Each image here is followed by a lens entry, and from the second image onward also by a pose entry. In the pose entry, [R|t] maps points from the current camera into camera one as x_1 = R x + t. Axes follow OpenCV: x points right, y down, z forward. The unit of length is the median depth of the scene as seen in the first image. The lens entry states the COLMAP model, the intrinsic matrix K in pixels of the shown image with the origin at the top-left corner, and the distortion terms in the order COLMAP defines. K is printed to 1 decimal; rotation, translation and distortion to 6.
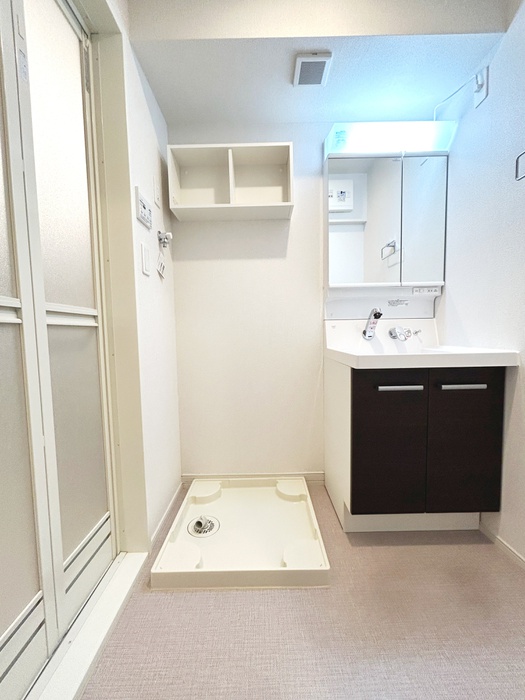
lens RADIAL K [[282.1, 0, 261.1], [0, 282.1, 350.6], [0, 0, 1]] dist [-0.003179, 0.000910]
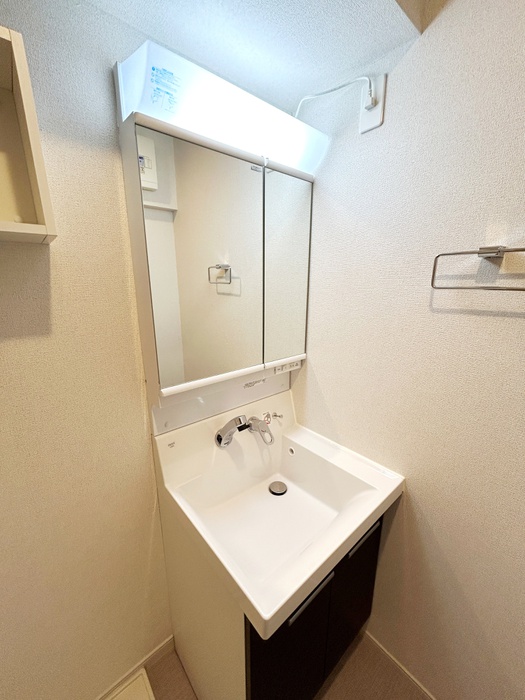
lens RADIAL K [[282.1, 0, 262.0], [0, 282.1, 351.0], [0, 0, 1]] dist [-0.003179, 0.000910]
pose [[0.758957, -0.141169, 0.635653, 0.057024], [0.032090, 0.983138, 0.180026, -0.380569], [-0.650349, -0.116234, 0.750690, 0.469958]]
